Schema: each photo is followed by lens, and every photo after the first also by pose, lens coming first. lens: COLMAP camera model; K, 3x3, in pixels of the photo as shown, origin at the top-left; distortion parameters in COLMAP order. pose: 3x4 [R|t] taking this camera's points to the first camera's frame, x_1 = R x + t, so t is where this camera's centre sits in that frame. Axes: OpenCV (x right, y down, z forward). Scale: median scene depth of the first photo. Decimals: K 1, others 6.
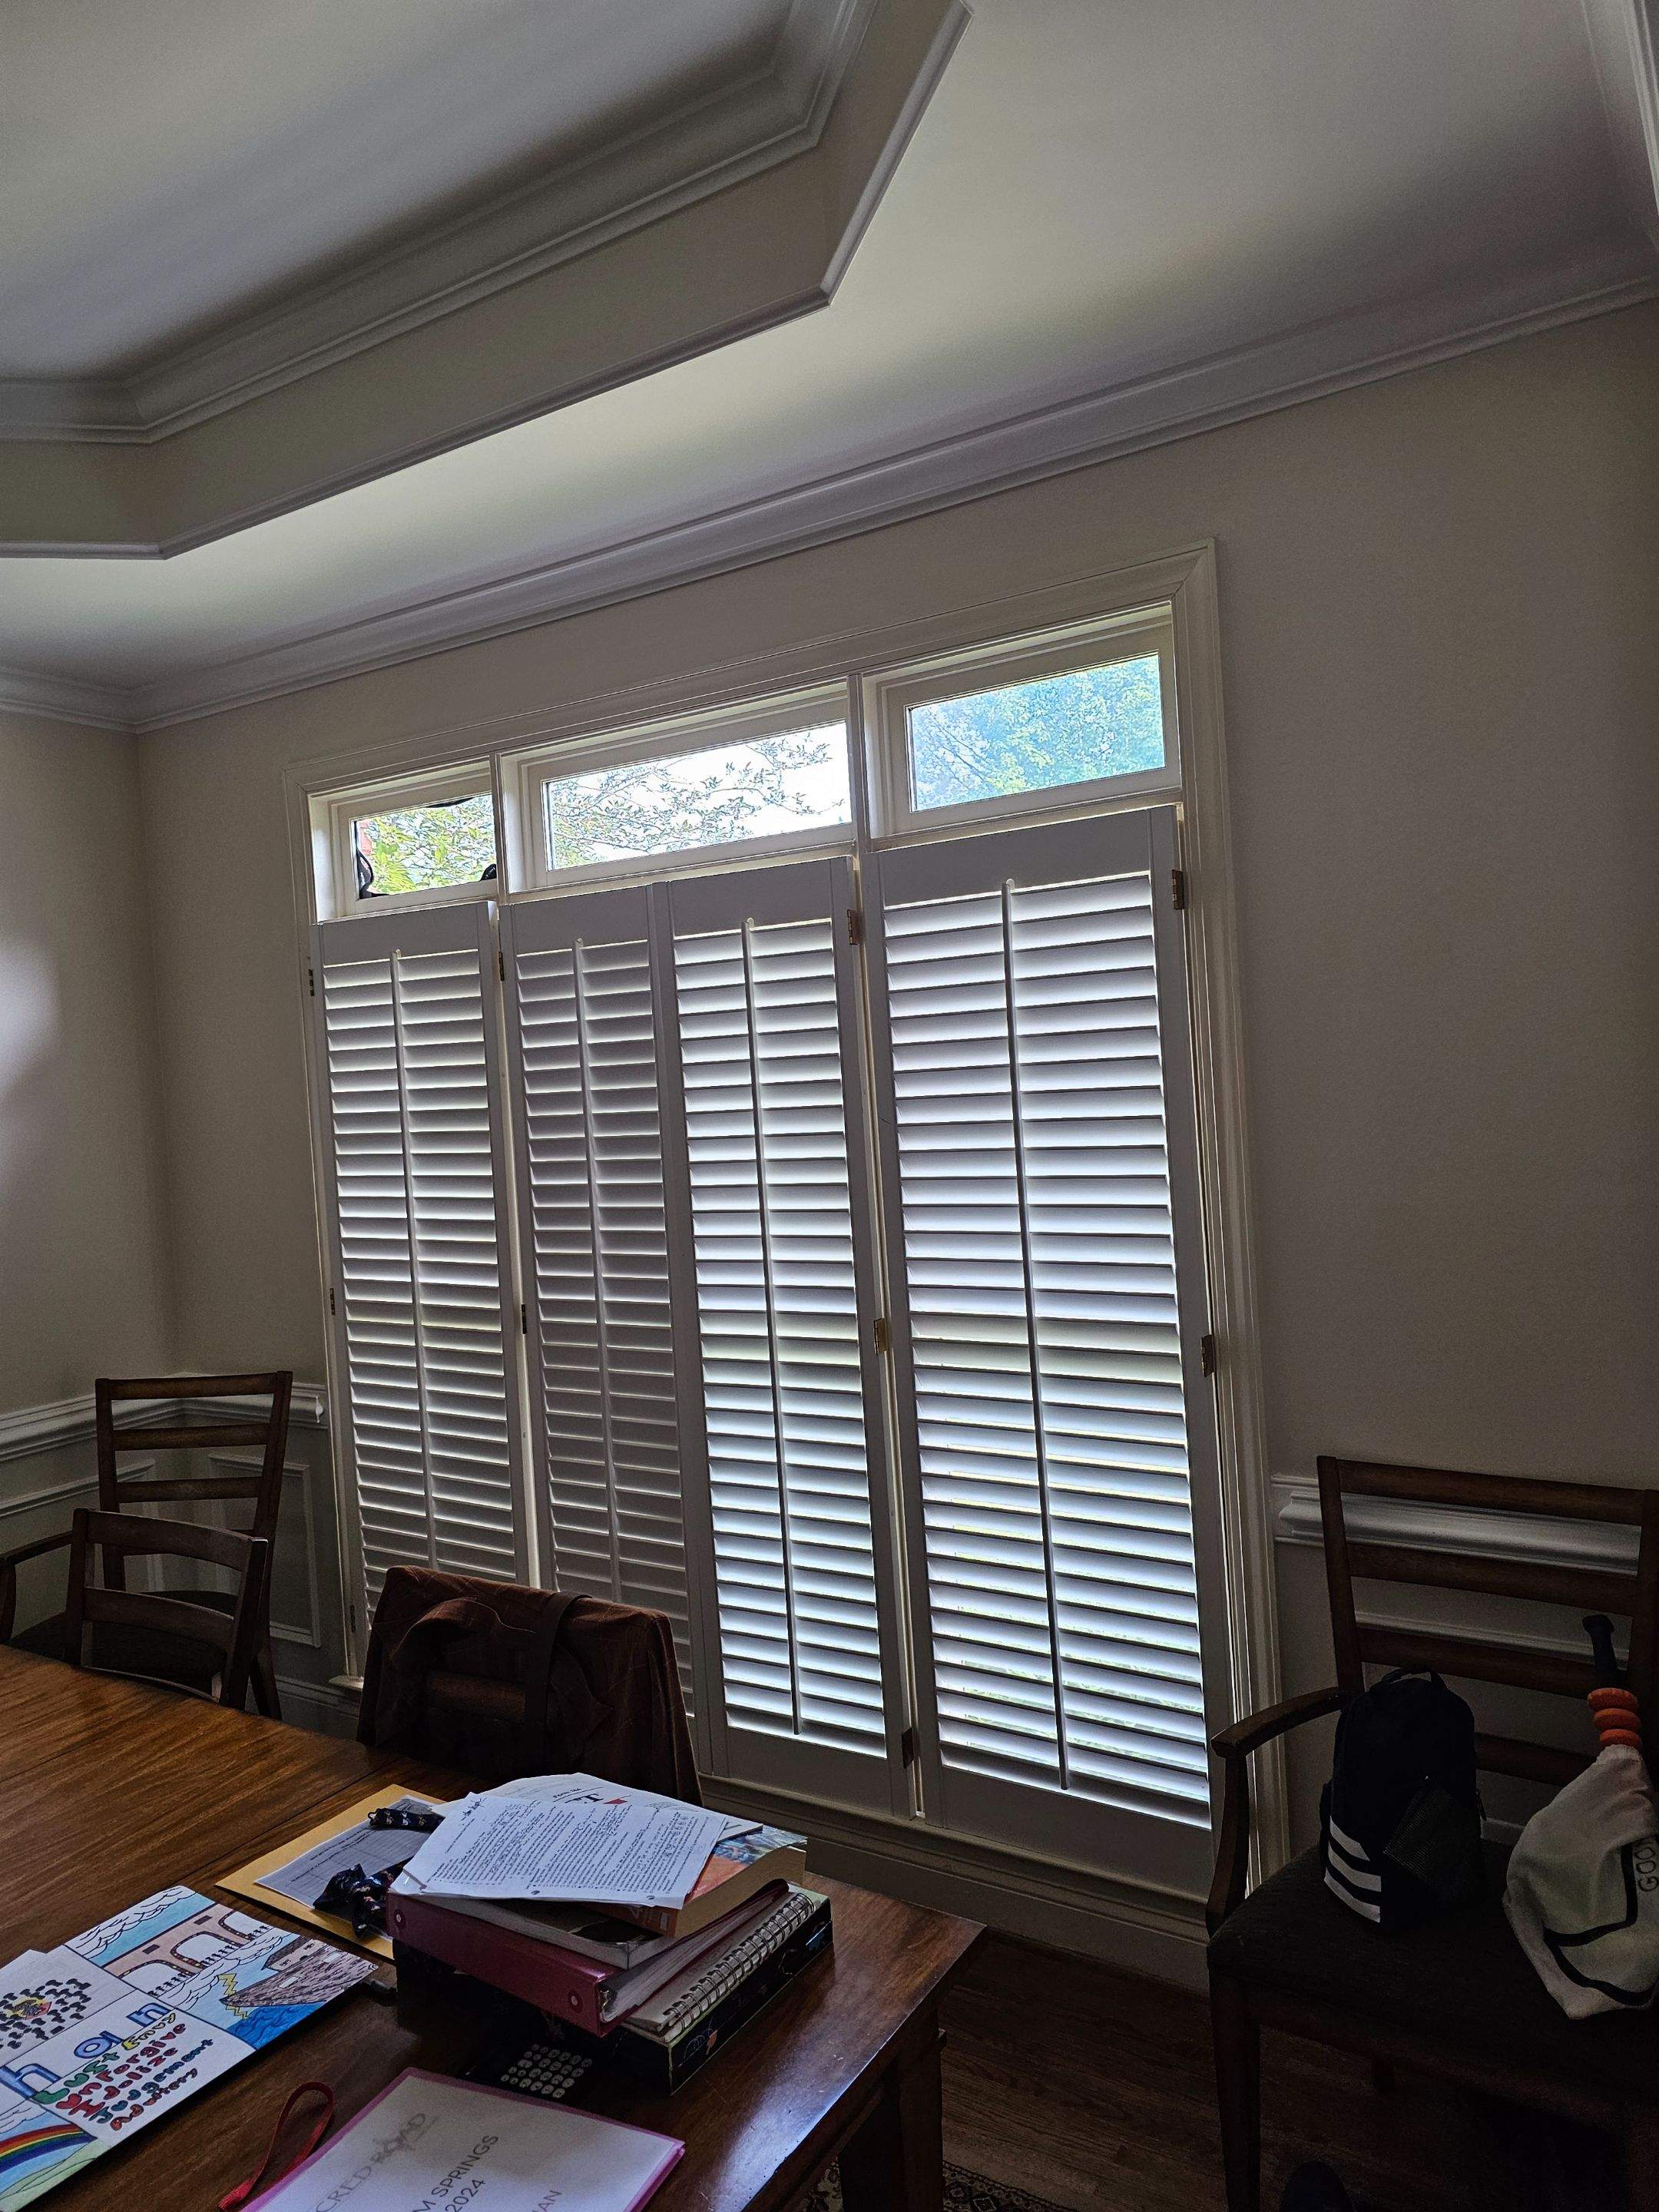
lens RADIAL K [[1491.4, 0, 827.1], [0, 1491.4, 1092.5], [0, 0, 1]] dist [0.055457, -0.049822]
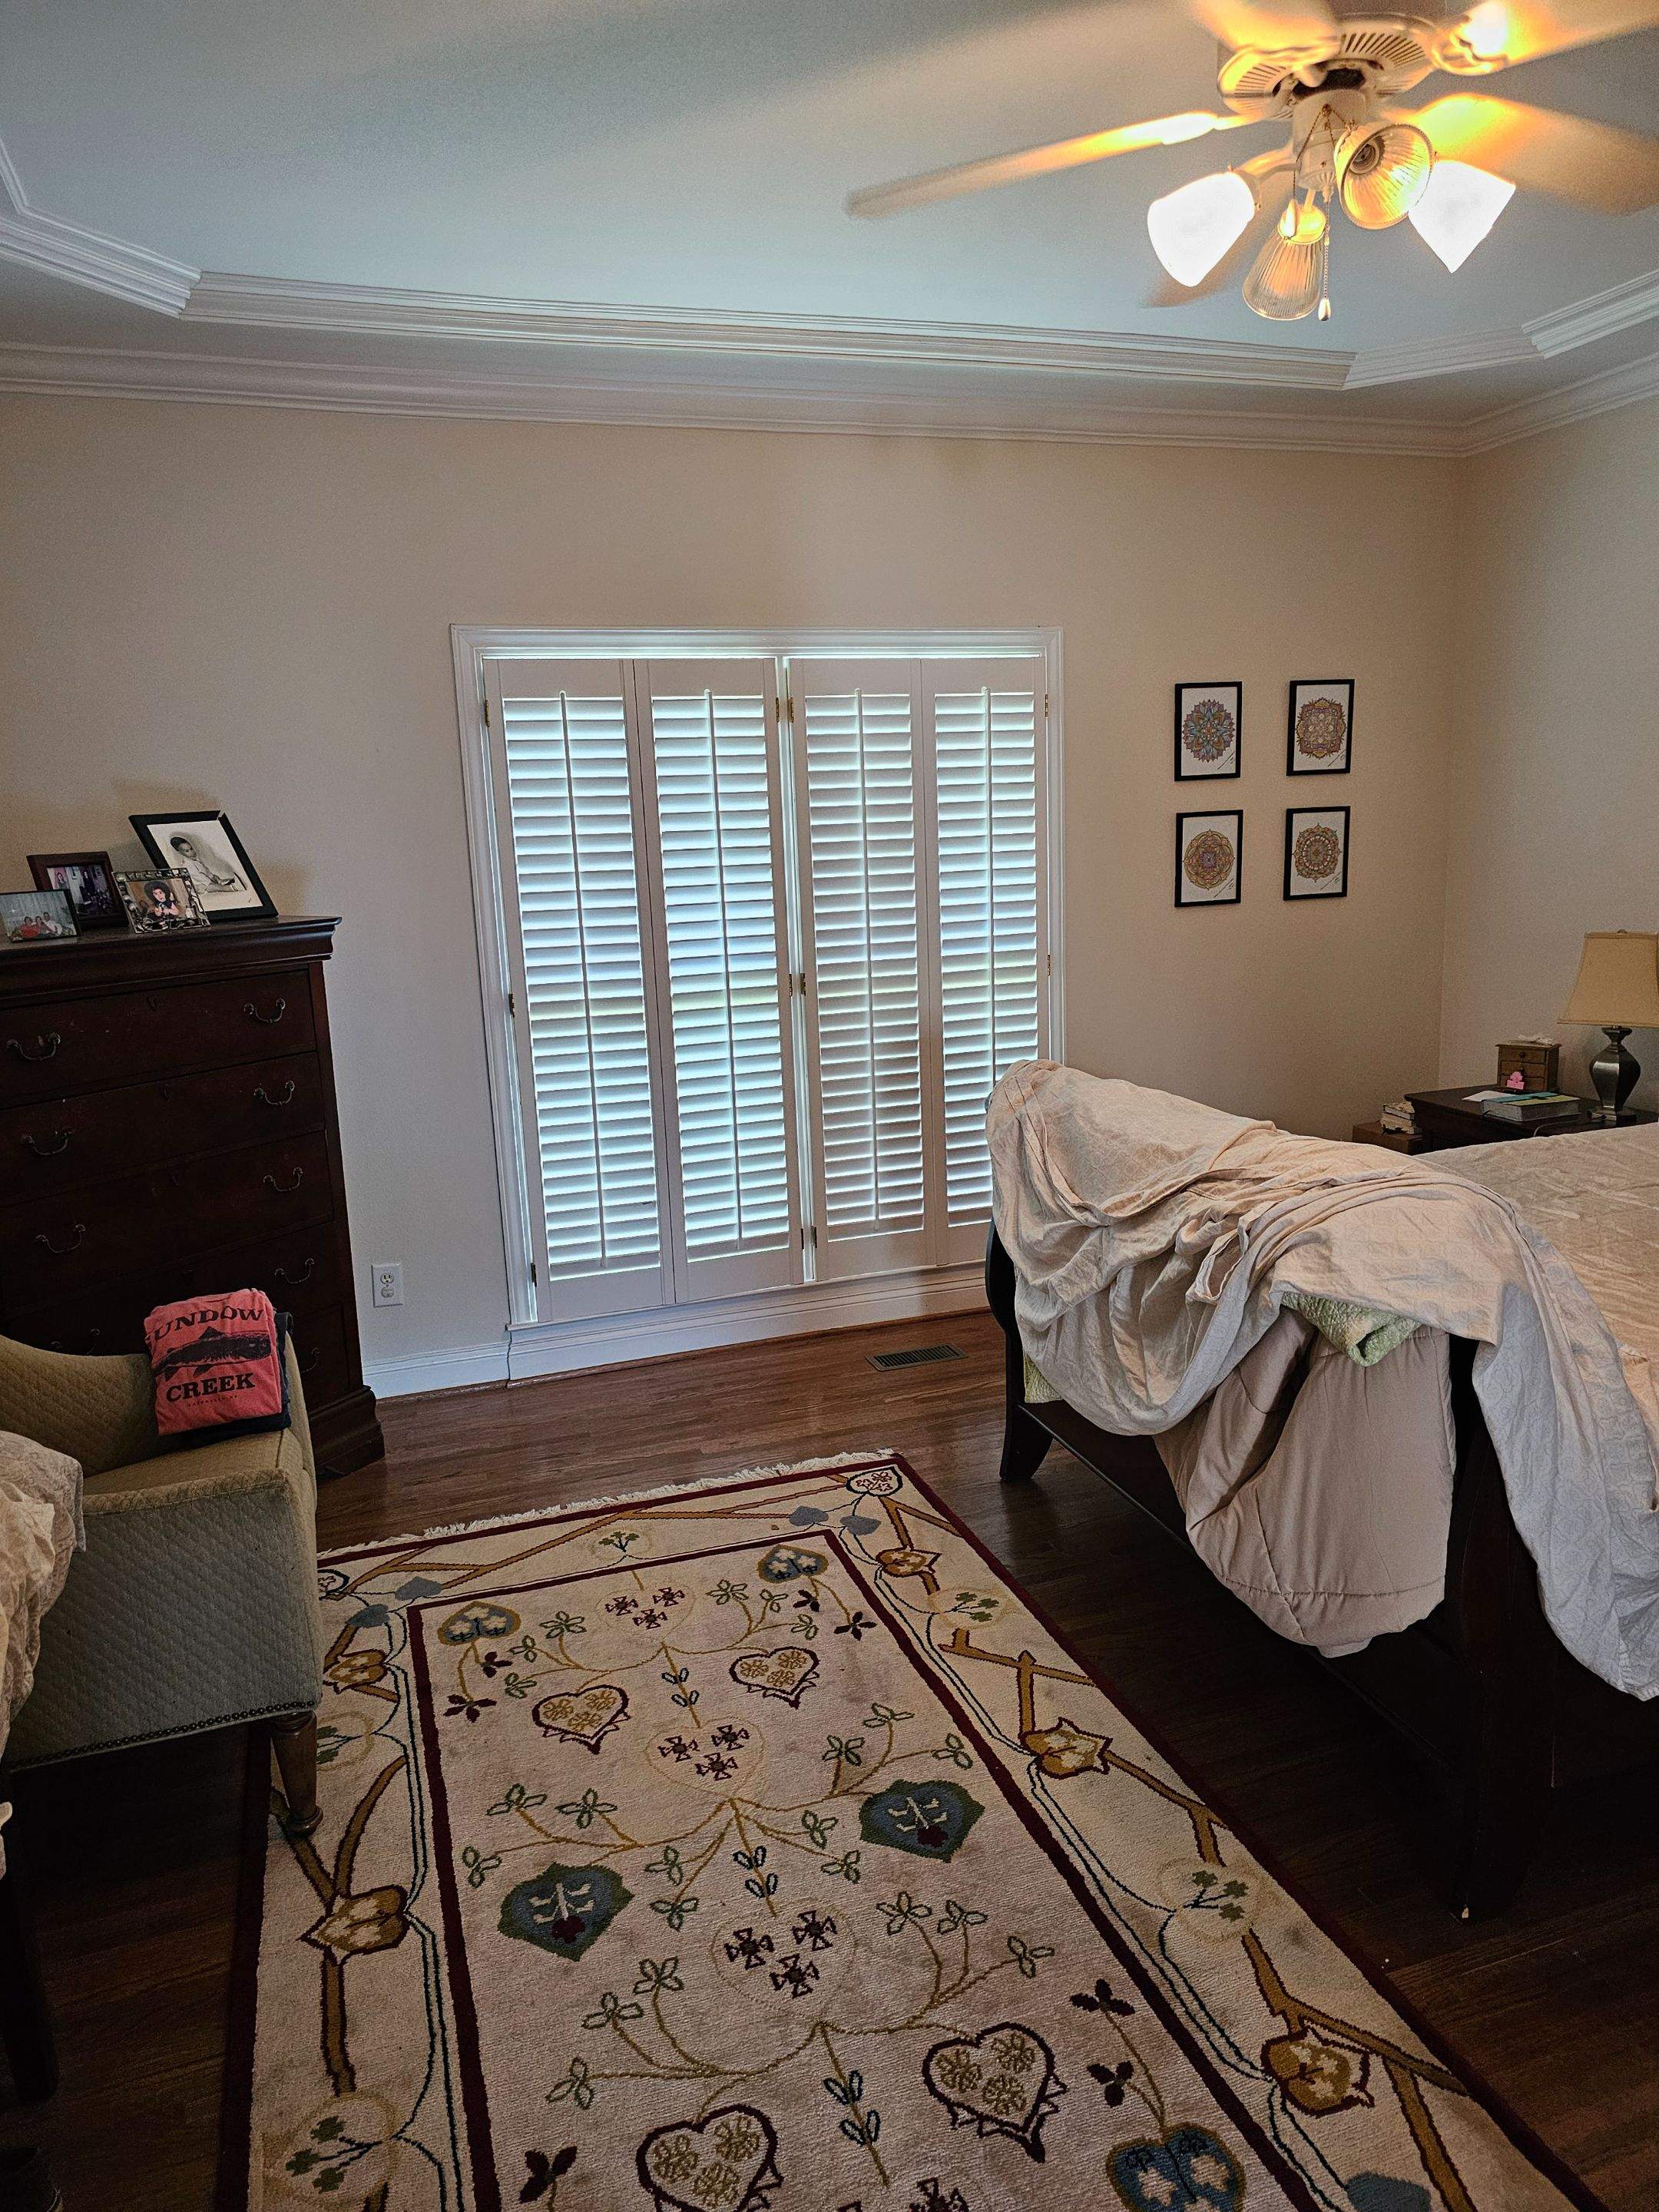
lens RADIAL K [[1491.4, 0, 827.1], [0, 1491.4, 1092.5], [0, 0, 1]] dist [0.055457, -0.049822]
pose [[0.619158, -0.115148, 0.776778, -1.019781], [0.017672, 0.990983, 0.132815, 0.072025], [-0.785067, -0.068506, 0.615610, -0.046745]]
